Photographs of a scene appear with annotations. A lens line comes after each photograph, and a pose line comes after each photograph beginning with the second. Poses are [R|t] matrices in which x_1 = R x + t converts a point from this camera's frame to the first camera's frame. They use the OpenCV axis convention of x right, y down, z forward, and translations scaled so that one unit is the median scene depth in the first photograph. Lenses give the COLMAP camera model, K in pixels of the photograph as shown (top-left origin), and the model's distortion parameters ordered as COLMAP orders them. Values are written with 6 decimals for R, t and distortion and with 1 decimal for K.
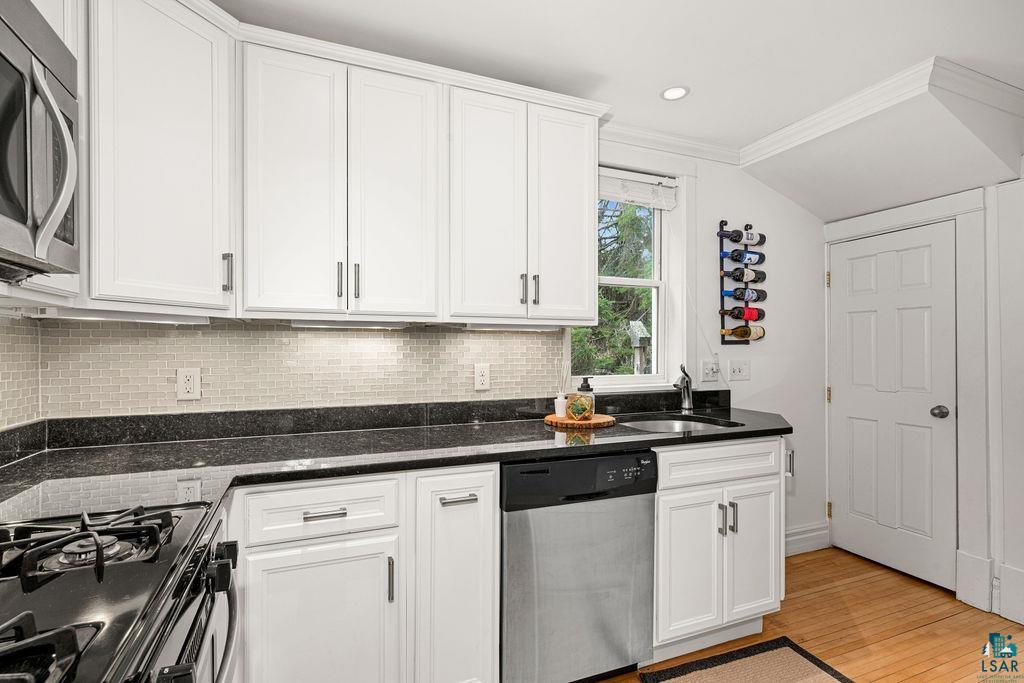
lens RADIAL K [[494.6, 0, 510.6], [0, 494.6, 350.9], [0, 0, 1]] dist [-0.006200, -0.000364]
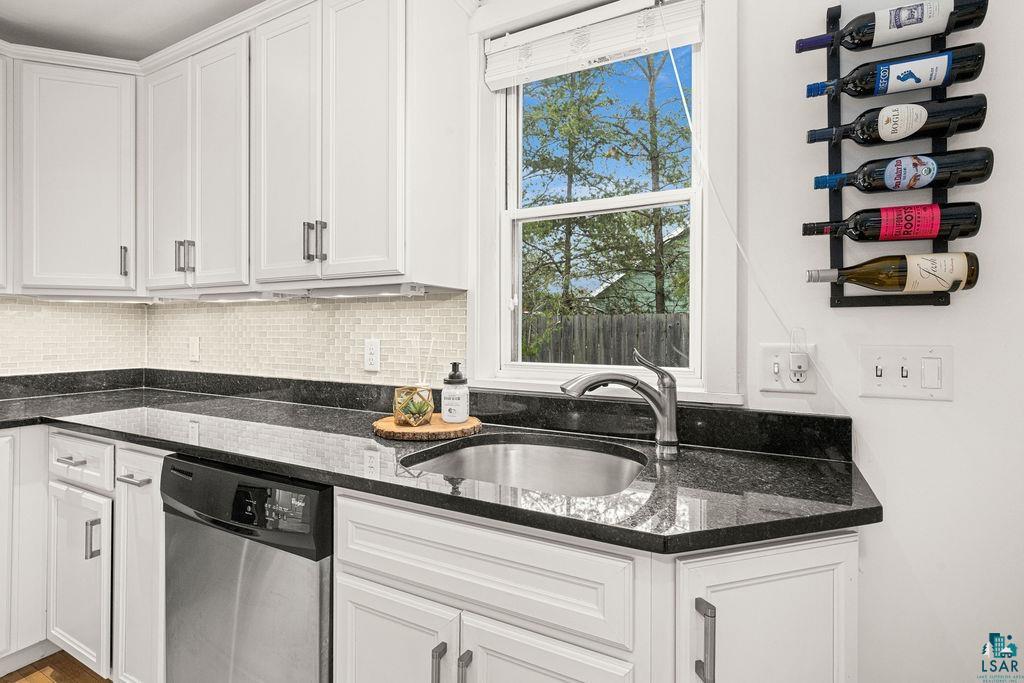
lens RADIAL K [[494.6, 0, 510.3], [0, 494.6, 333.7], [0, 0, 1]] dist [-0.006200, -0.000364]
pose [[0.628808, 0.009103, -0.777507, 0.635601], [-0.004159, 0.999957, 0.008345, 0.008133], [0.777549, -0.002014, 0.628819, 0.579604]]
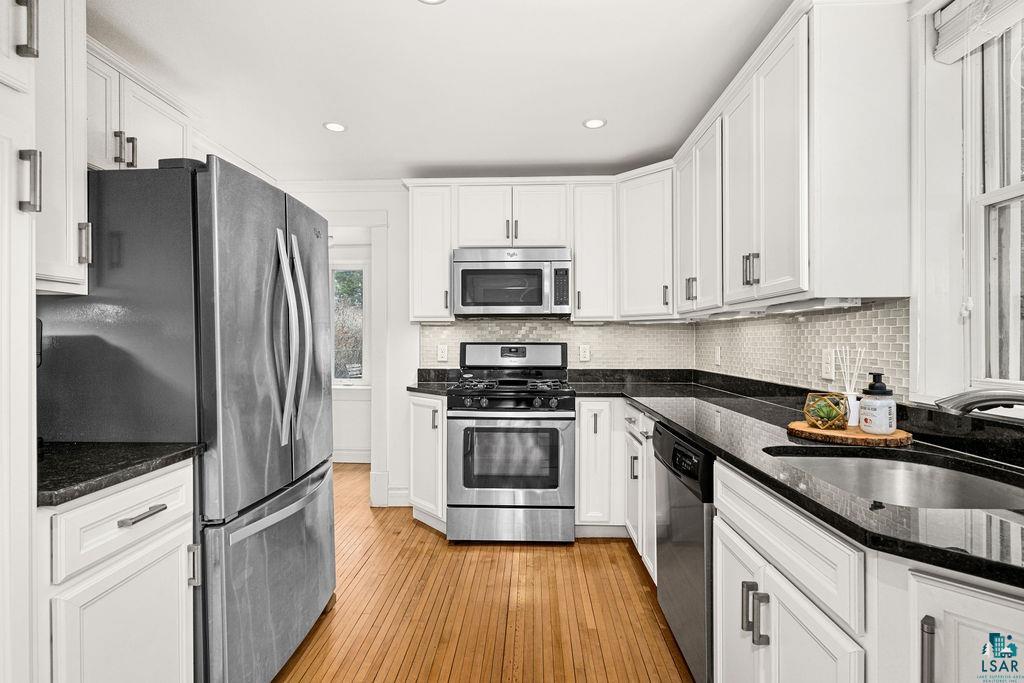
lens RADIAL K [[494.6, 0, 512.6], [0, 494.6, 341.9], [0, 0, 1]] dist [-0.006200, -0.000364]
pose [[-0.430372, 0.005465, -0.902635, 0.839860], [0.008035, 0.999965, 0.002223, 0.006511], [0.902616, -0.006296, -0.430401, 0.760309]]
